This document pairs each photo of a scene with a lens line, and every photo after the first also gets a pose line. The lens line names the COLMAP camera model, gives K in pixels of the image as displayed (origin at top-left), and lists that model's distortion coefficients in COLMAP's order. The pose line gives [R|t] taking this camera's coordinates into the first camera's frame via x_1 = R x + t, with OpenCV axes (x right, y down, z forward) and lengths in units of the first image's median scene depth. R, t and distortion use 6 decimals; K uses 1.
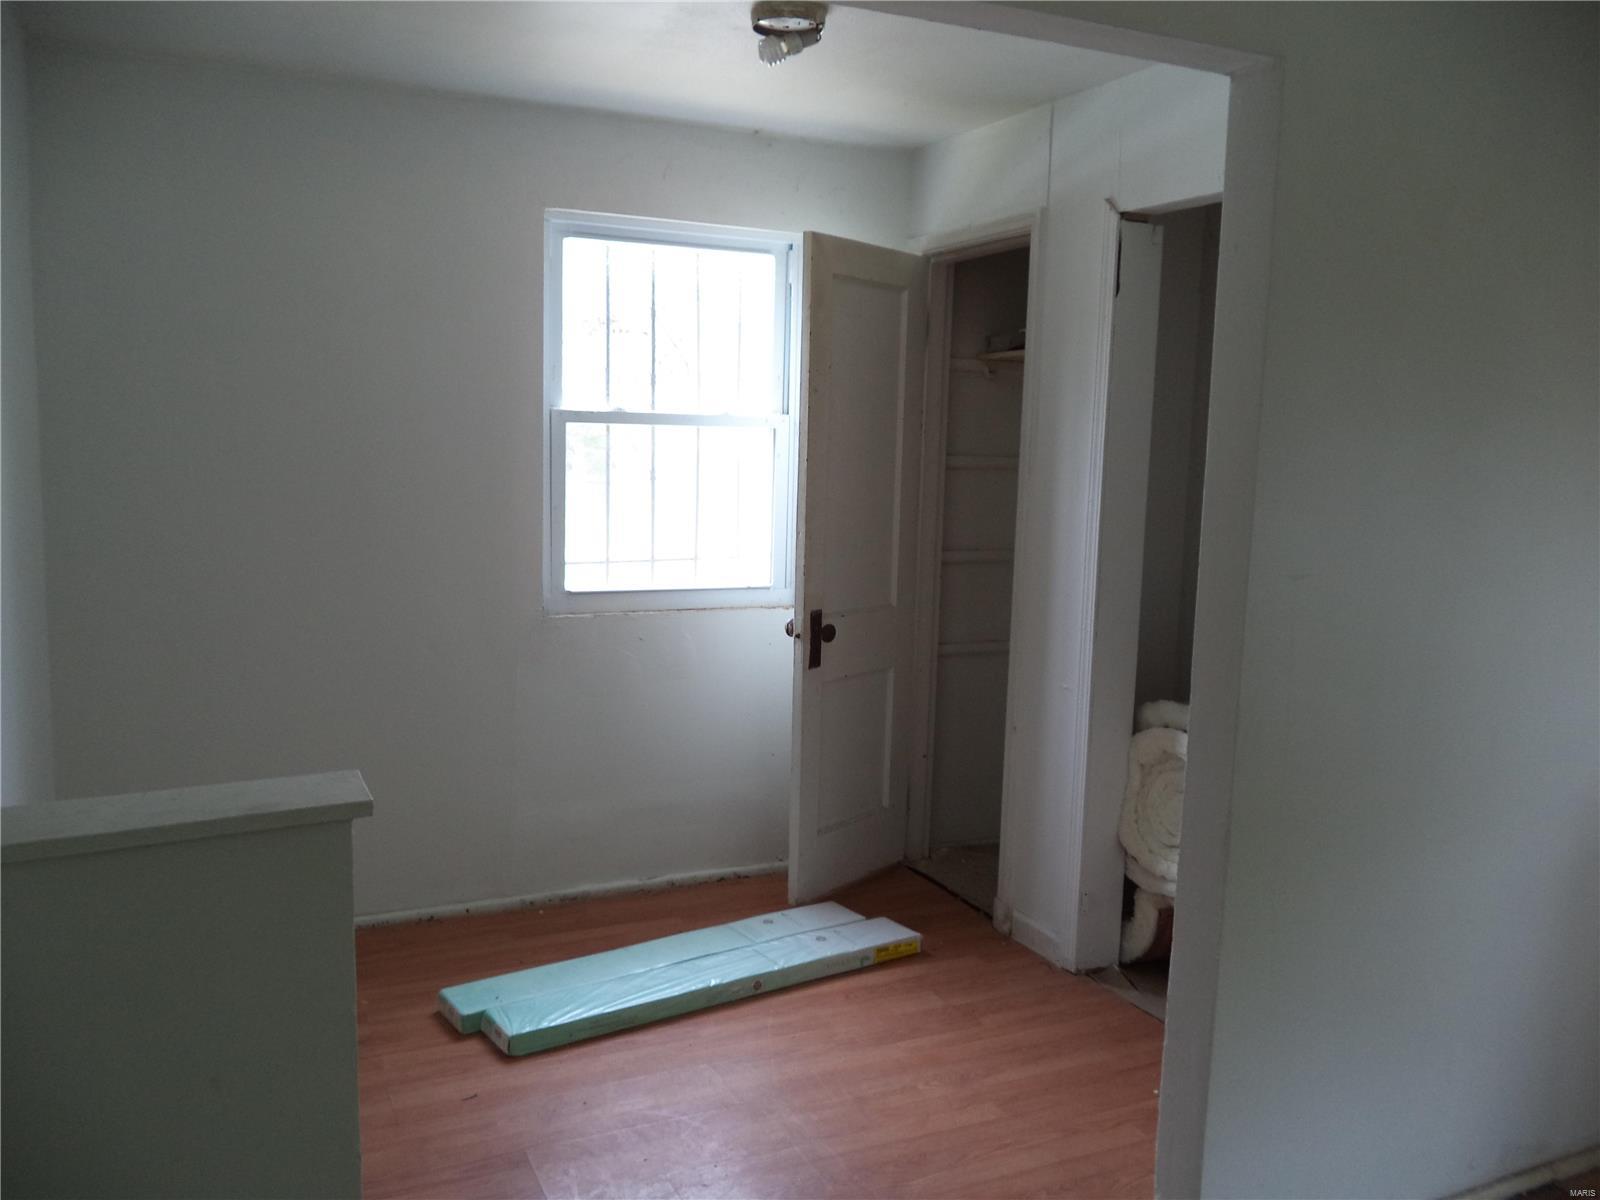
lens RADIAL K [[1307.9, 0, 798.9], [0, 1307.9, 600.7], [0, 0, 1]] dist [-0.010552, 0.000110]
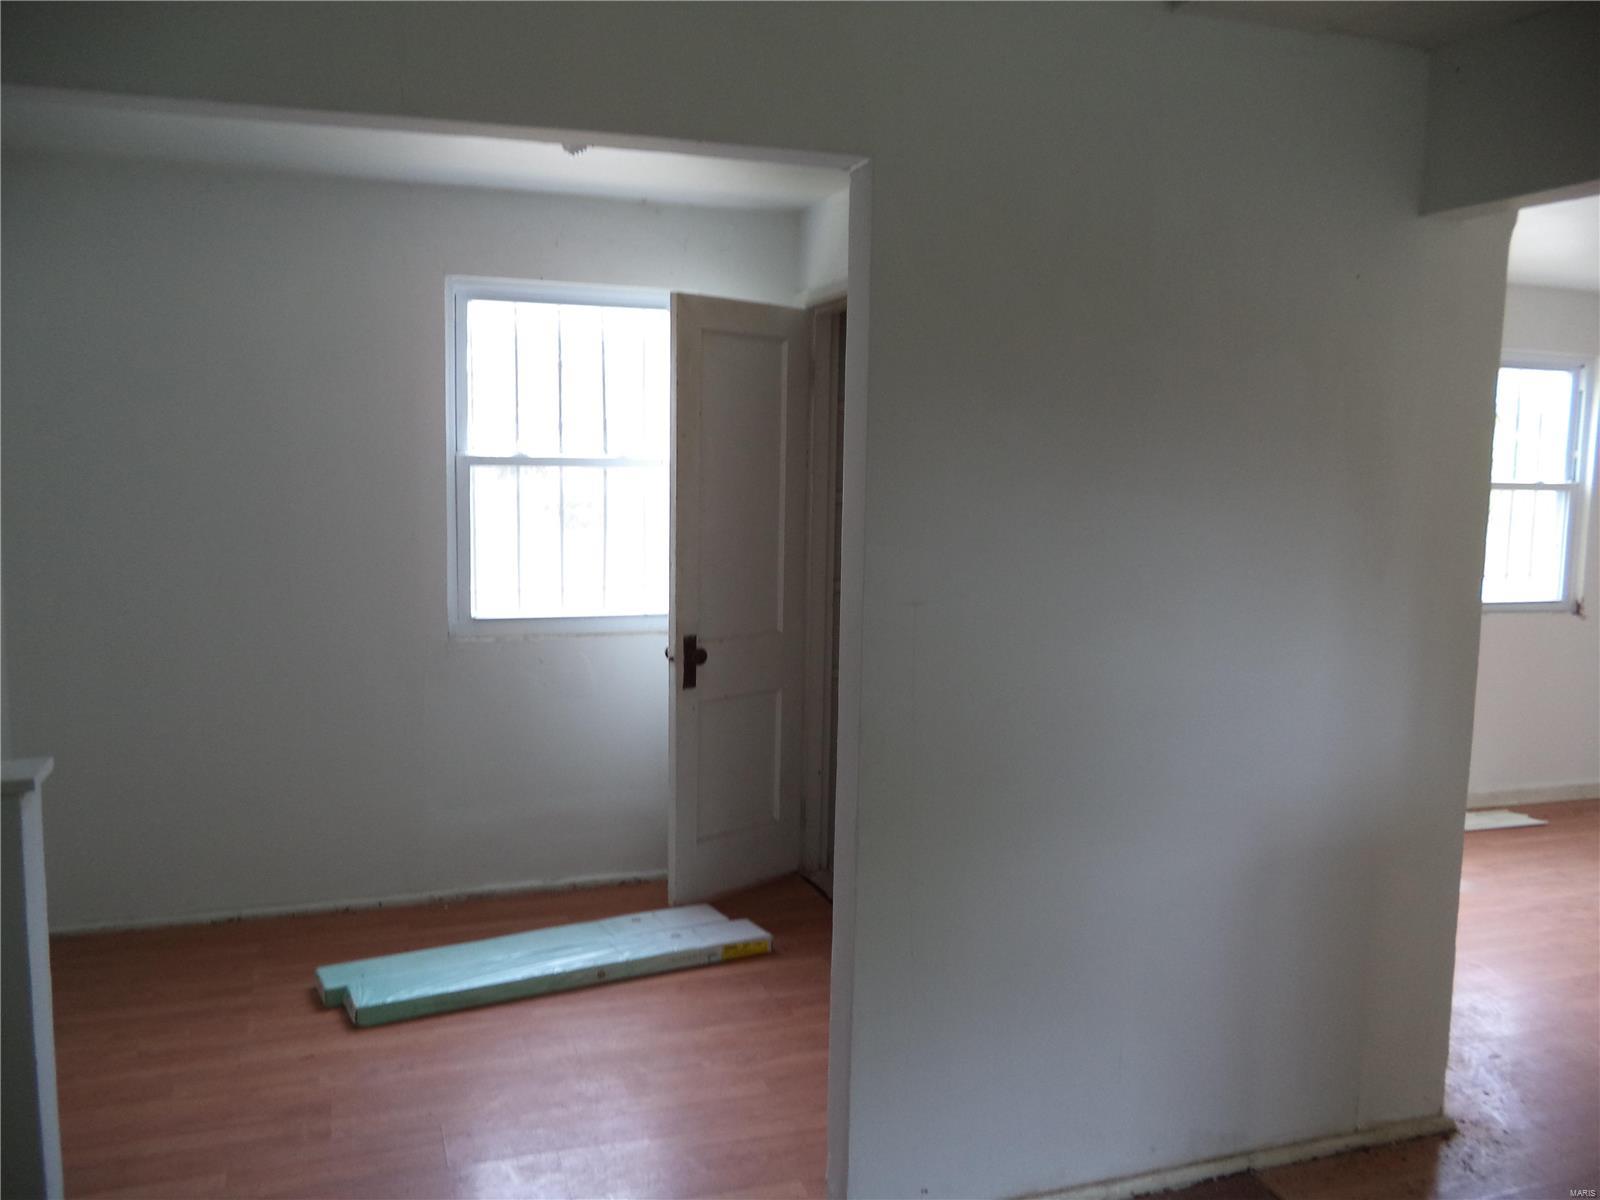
lens RADIAL K [[1307.9, 0, 798.9], [0, 1307.9, 600.7], [0, 0, 1]] dist [-0.010552, 0.000110]
pose [[0.994698, 0.000360, -0.102834, 0.219442], [-0.002666, 0.999748, -0.022282, 0.002343], [0.102800, 0.022438, 0.994449, -0.078292]]
